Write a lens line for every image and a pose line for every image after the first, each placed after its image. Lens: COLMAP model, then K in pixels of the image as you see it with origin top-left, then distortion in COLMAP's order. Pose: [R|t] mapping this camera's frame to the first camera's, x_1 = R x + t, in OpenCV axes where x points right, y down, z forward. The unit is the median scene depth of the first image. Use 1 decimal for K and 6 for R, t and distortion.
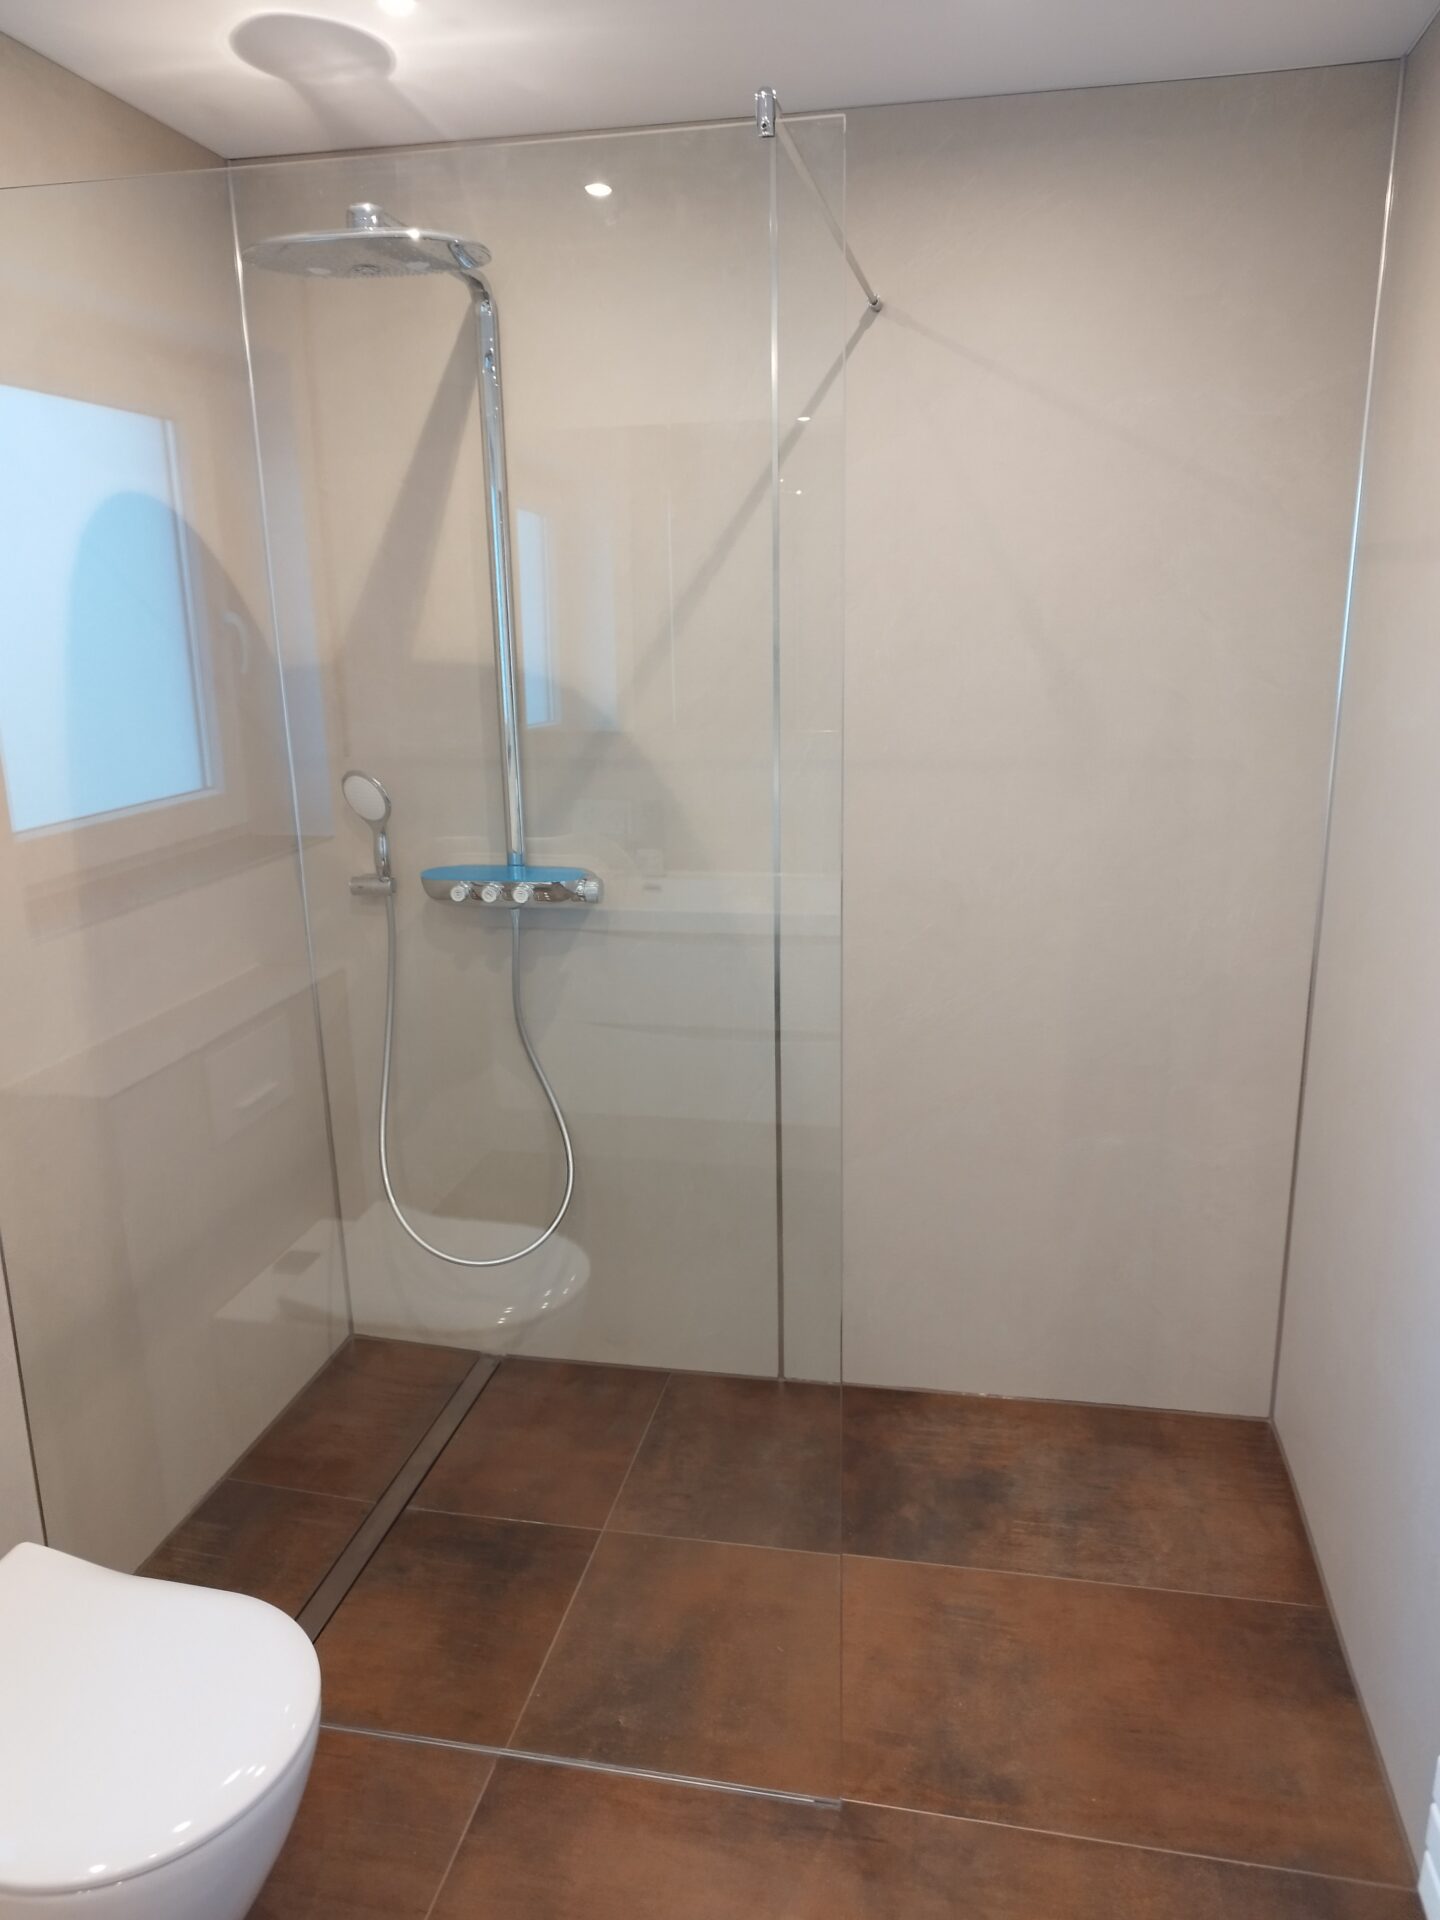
lens RADIAL K [[1378.2, 0, 710.2], [0, 1378.2, 966.1], [0, 0, 1]] dist [0.035658, -0.032311]
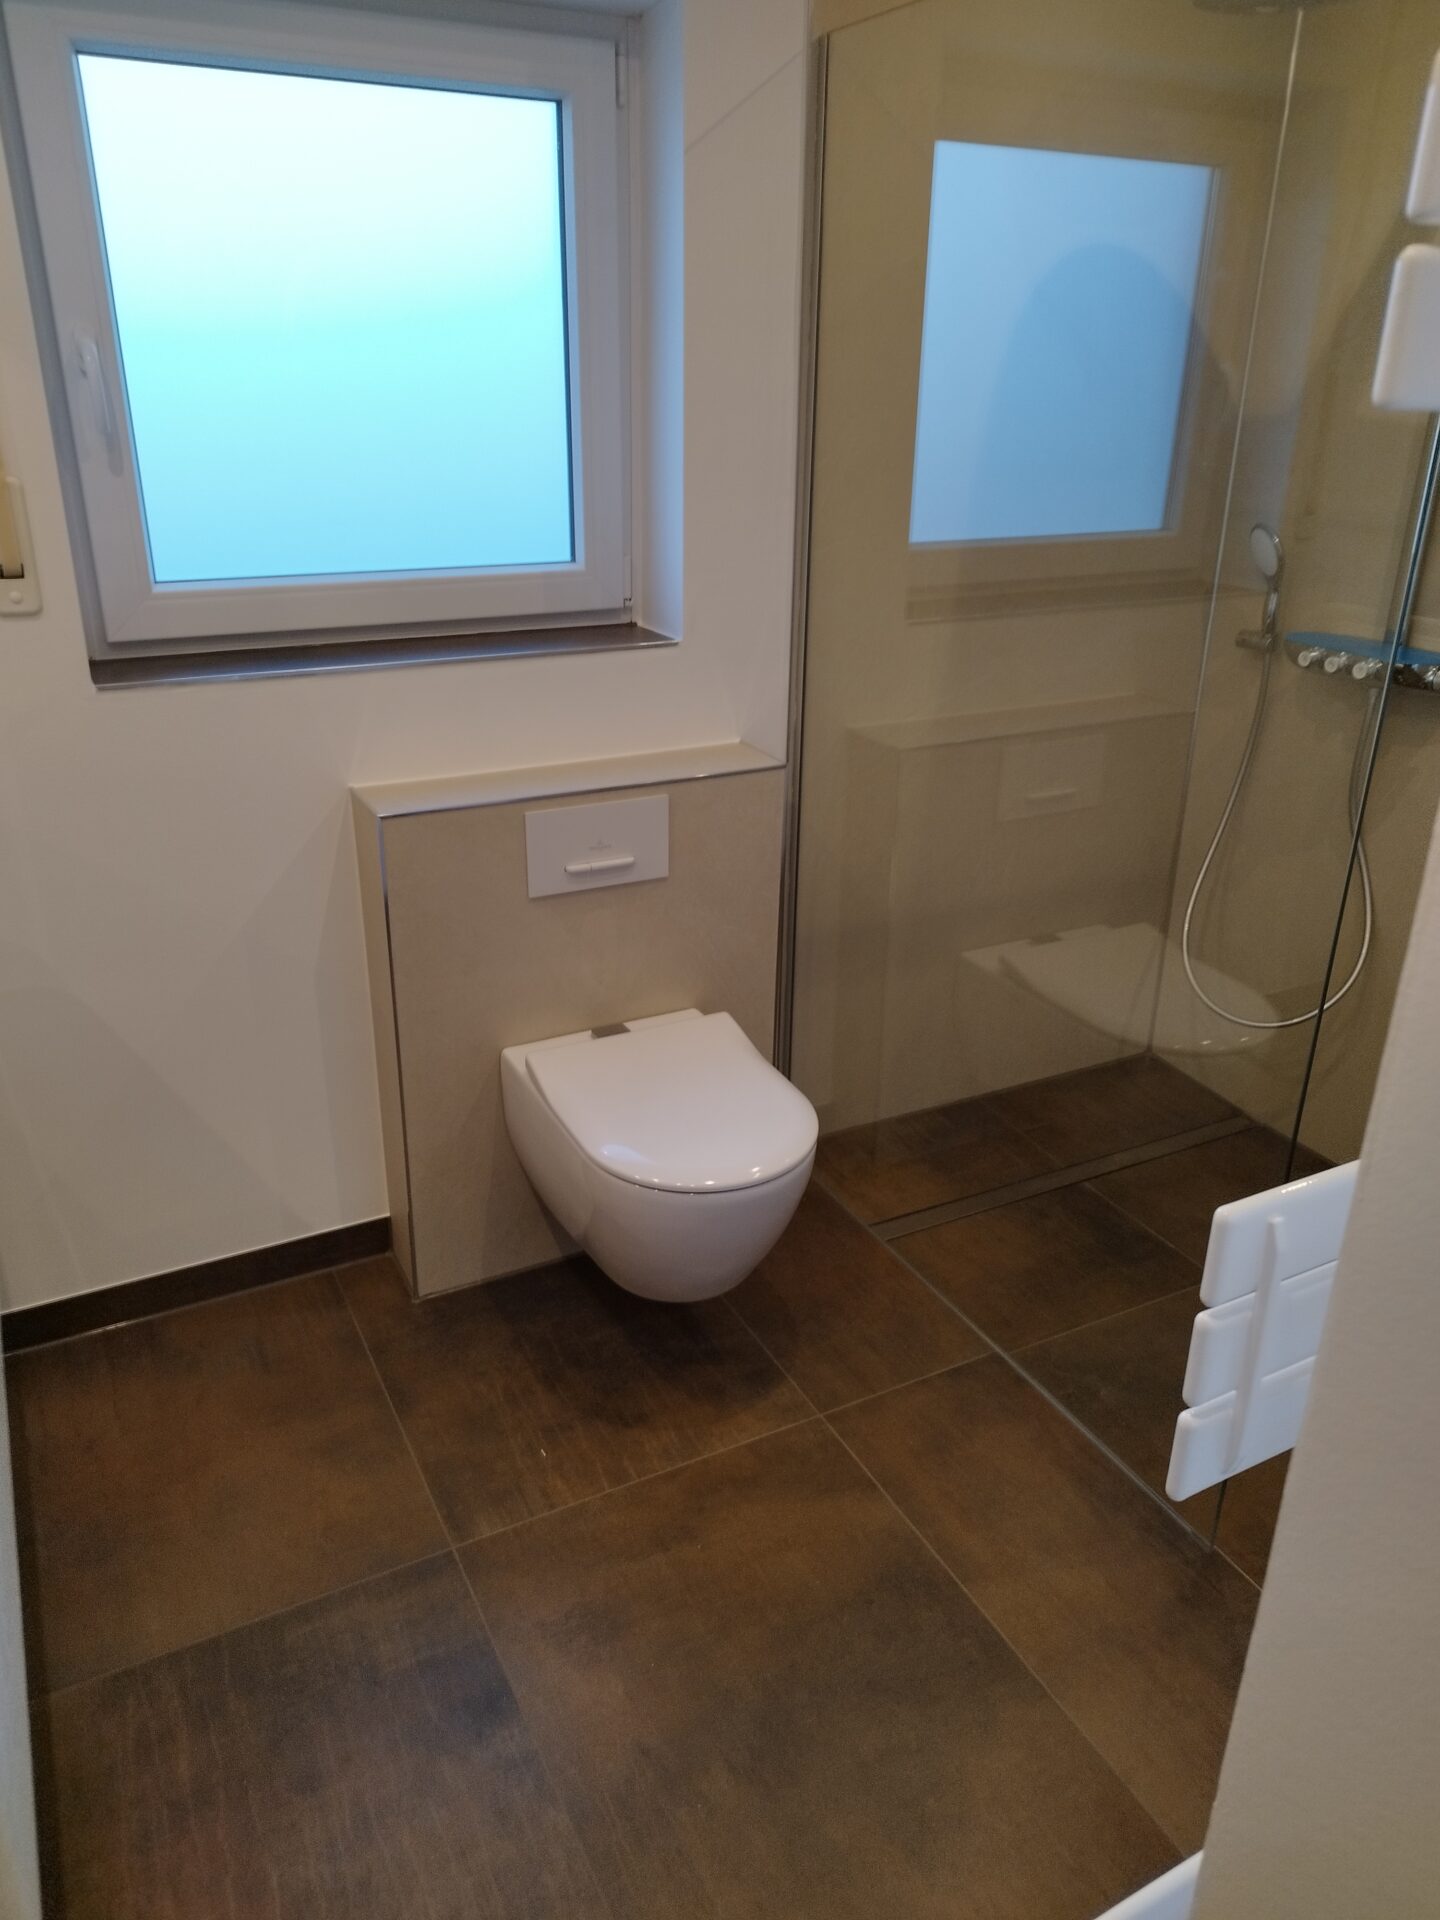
lens RADIAL K [[1379.4, 0, 719.6], [0, 1379.4, 947.5], [0, 0, 1]] dist [0.040871, -0.027531]
pose [[0.630837, 0.326443, -0.703903, 0.348627], [-0.222451, 0.945199, 0.238987, -0.000634], [0.743344, 0.005821, 0.668884, 0.007028]]
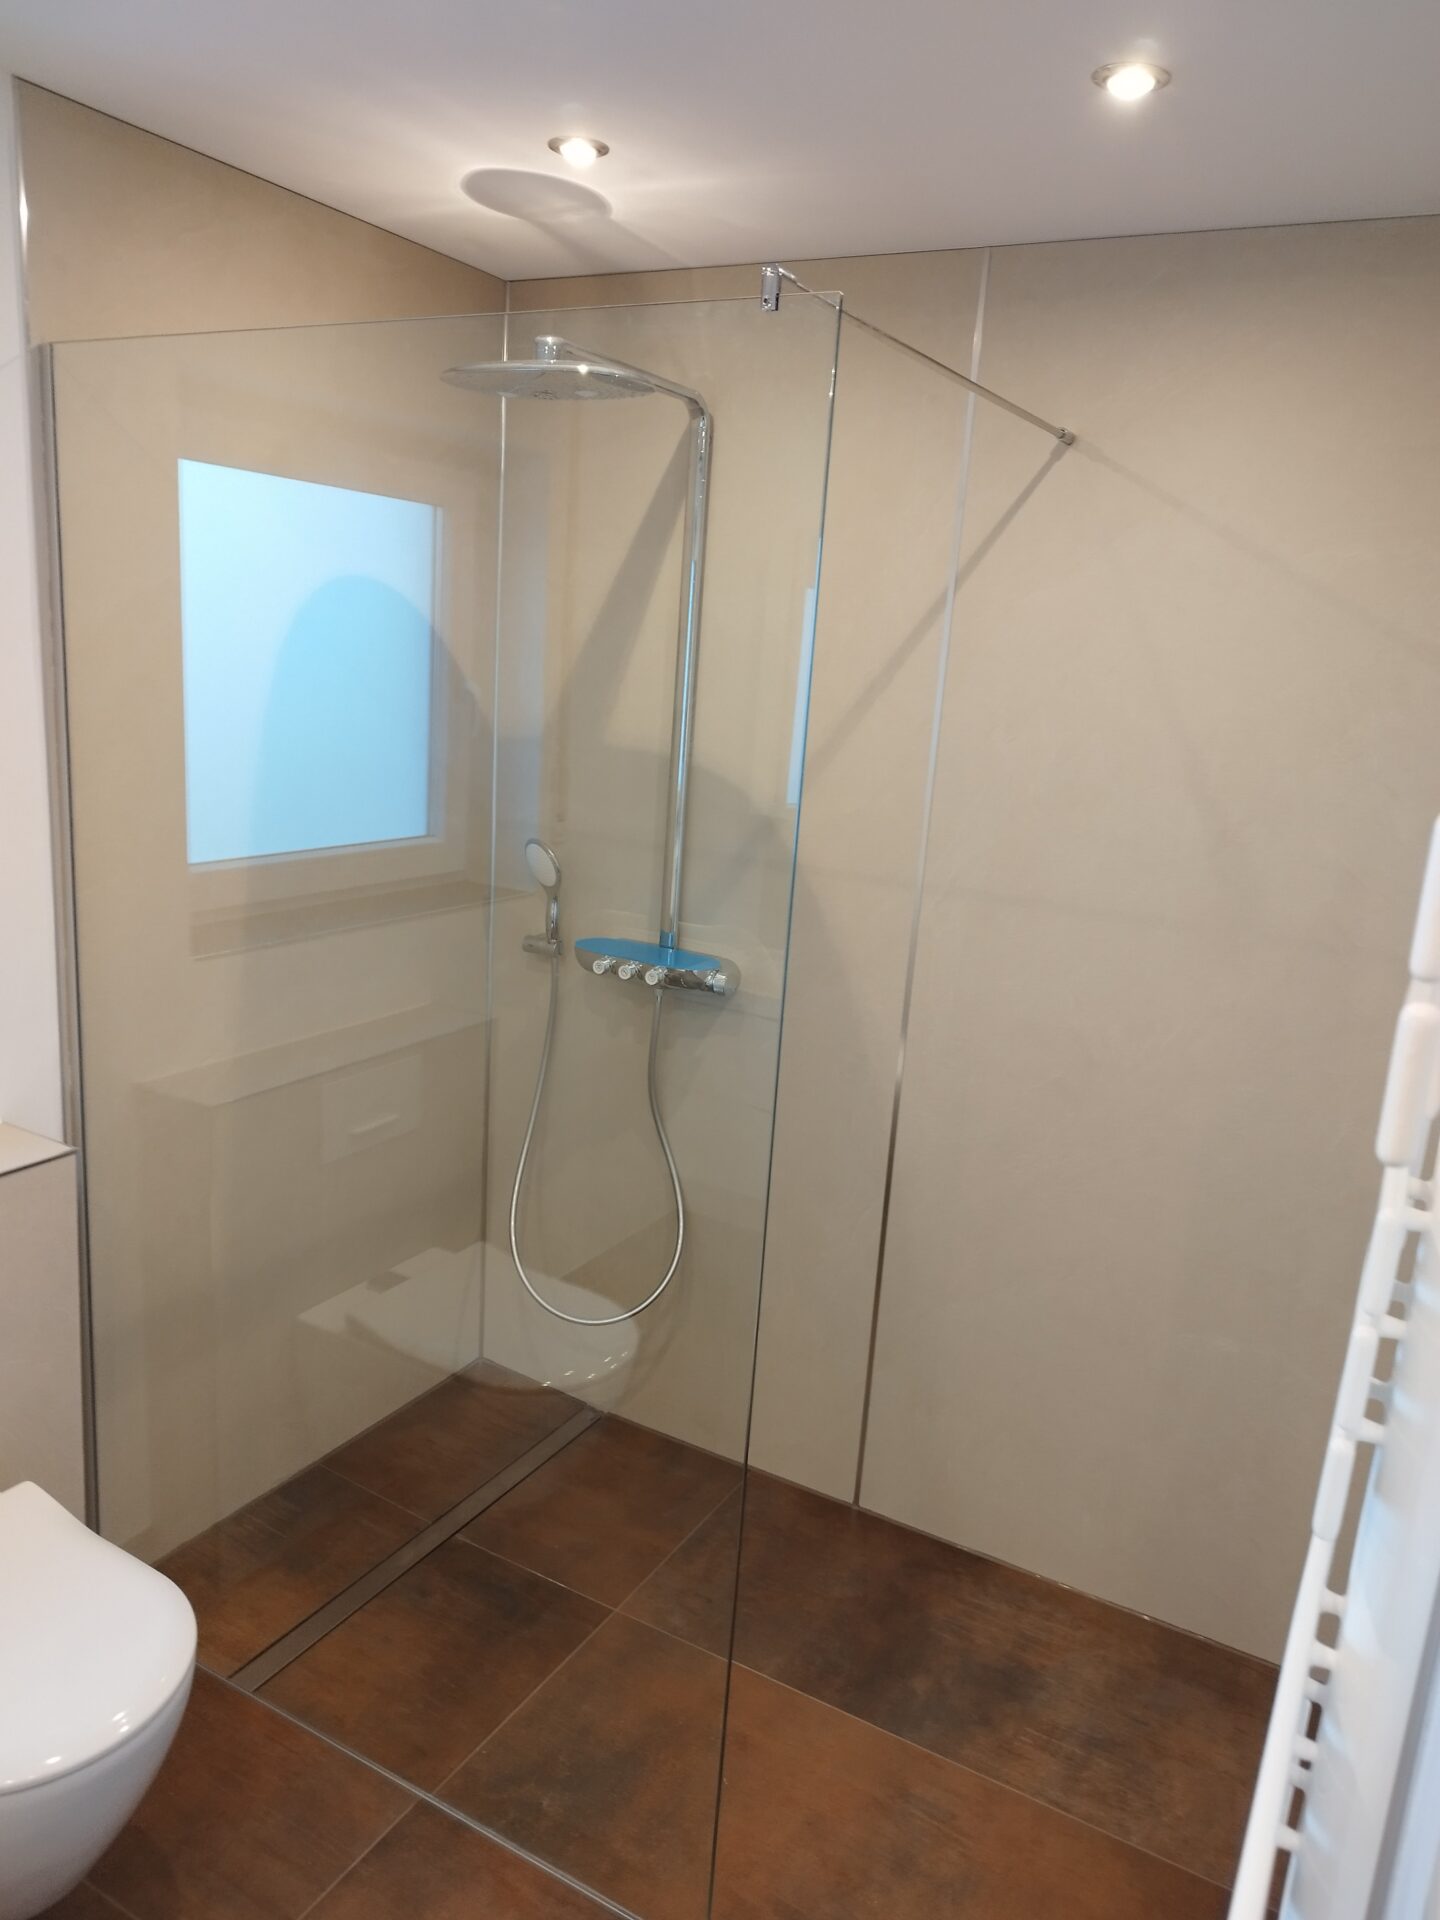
lens RADIAL K [[1378.2, 0, 705.1], [0, 1378.2, 969.0], [0, 0, 1]] dist [0.035658, -0.032311]
pose [[0.945675, 0.153008, -0.286859, 0.205272], [-0.162435, 0.986676, -0.009207, -0.057693], [0.281628, 0.055303, 0.957929, 0.019951]]
